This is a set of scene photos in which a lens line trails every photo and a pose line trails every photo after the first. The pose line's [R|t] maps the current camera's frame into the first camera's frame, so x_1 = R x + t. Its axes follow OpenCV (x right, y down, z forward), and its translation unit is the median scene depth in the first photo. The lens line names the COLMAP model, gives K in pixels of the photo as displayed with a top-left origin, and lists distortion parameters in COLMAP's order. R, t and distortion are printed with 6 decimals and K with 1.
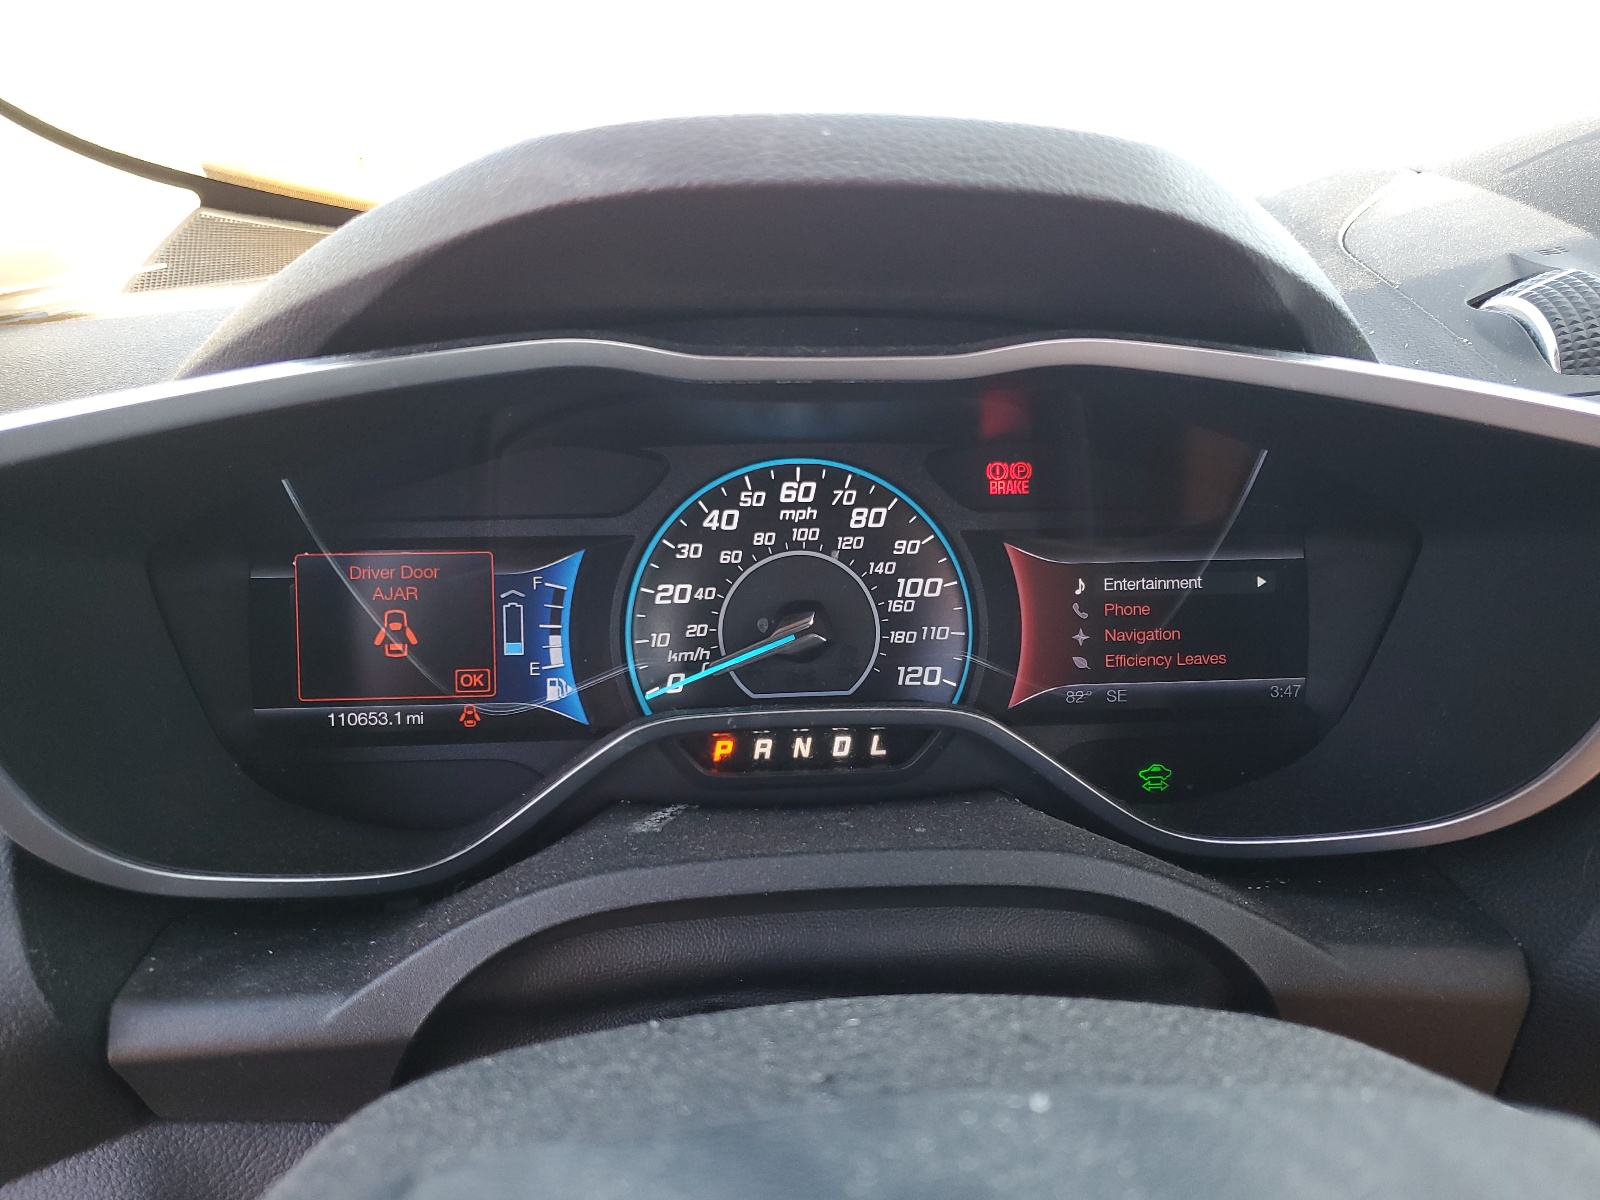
lens RADIAL K [[1219.1, 0, 799.5], [0, 1219.1, 600.2], [0, 0, 1]] dist [-0.000417, -0.000422]
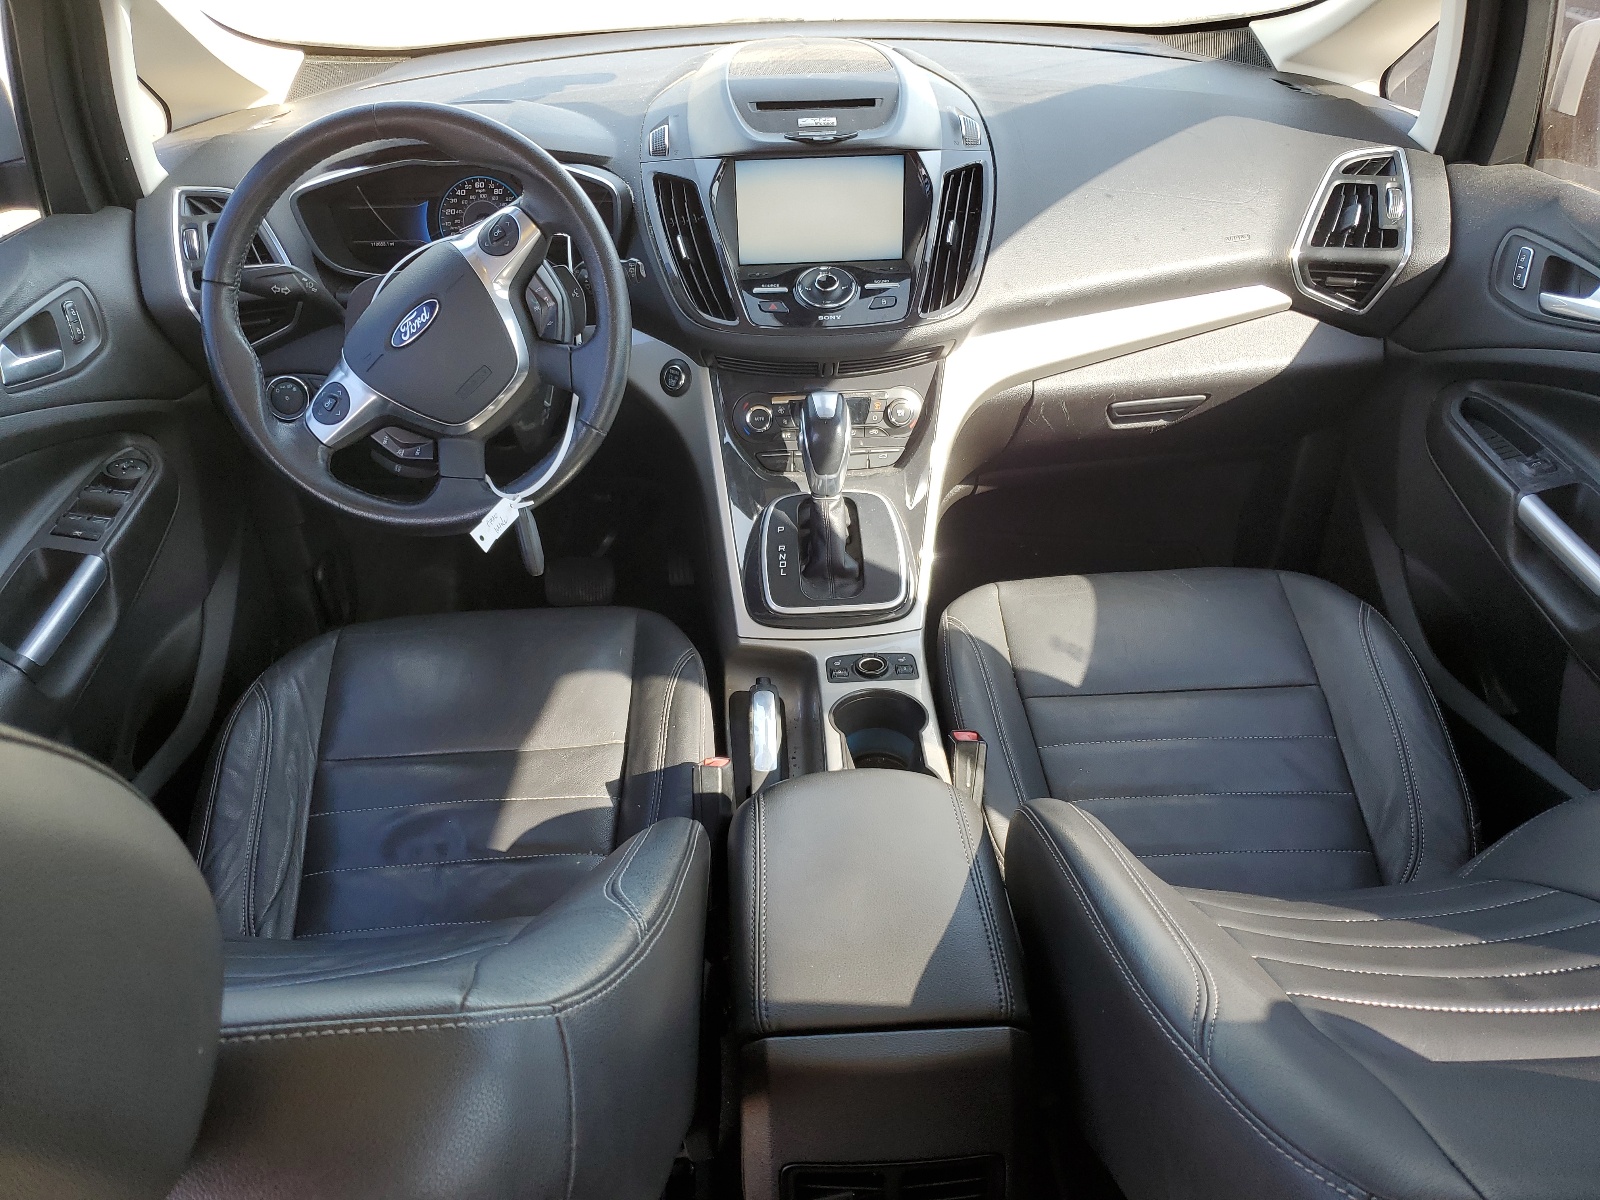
lens RADIAL K [[1219.1, 0, 800.5], [0, 1219.1, 598.5], [0, 0, 1]] dist [-0.000417, -0.000422]
pose [[0.999018, 0.011940, -0.042656, 1.245148], [0.001593, 0.952679, 0.303975, -0.010042], [0.044267, -0.303745, 0.951724, -3.194872]]
